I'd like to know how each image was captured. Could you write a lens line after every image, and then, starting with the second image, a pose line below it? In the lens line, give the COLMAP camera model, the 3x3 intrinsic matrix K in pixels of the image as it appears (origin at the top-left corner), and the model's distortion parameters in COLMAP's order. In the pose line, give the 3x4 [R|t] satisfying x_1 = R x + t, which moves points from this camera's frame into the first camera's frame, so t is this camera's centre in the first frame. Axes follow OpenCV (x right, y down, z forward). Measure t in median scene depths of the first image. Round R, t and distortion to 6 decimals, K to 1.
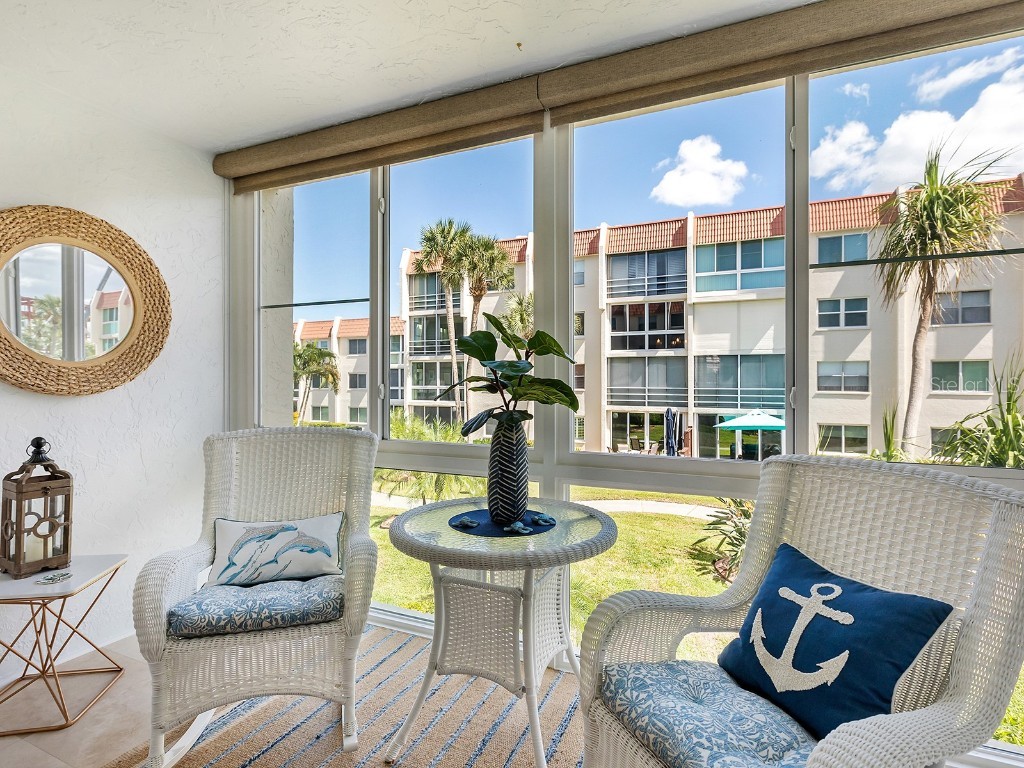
lens RADIAL K [[494.9, 0, 530.8], [0, 494.9, 379.4], [0, 0, 1]] dist [-0.001768, 0.000776]
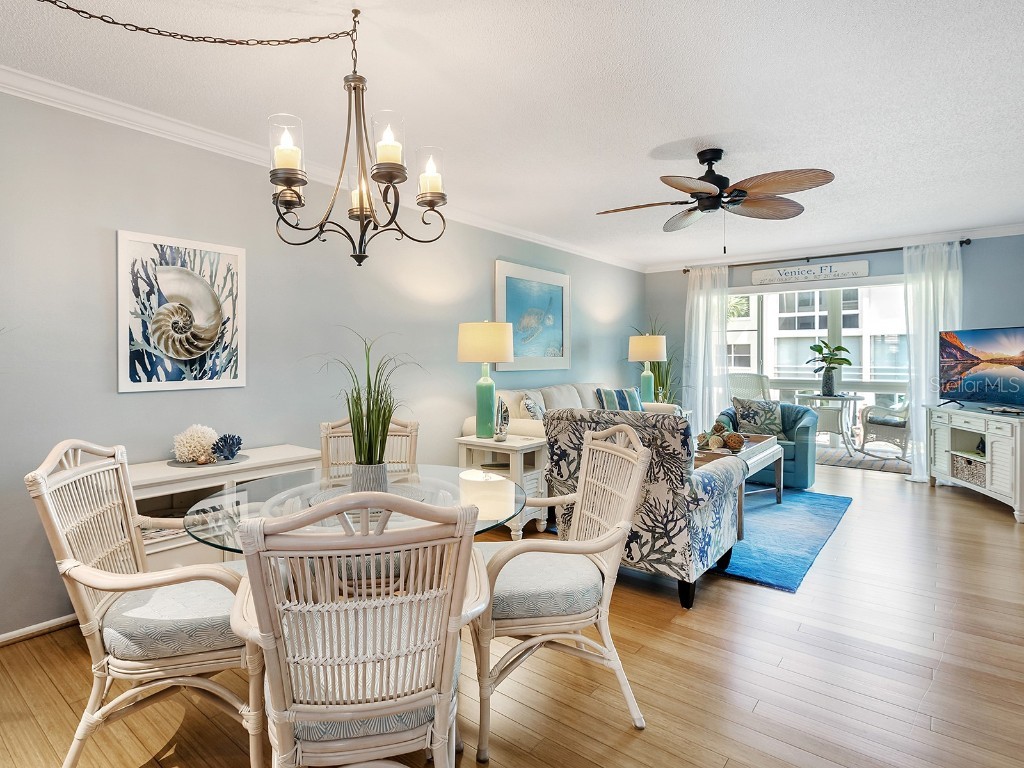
lens RADIAL K [[540.1, 0, 501.4], [0, 540.1, 356.5], [0, 0, 1]] dist [0.005293, -0.002543]
pose [[0.963802, -0.000146, -0.266618, -1.097280], [-0.000737, 0.999995, -0.003214, 0.002696], [0.266617, 0.003295, 0.963797, -2.925812]]
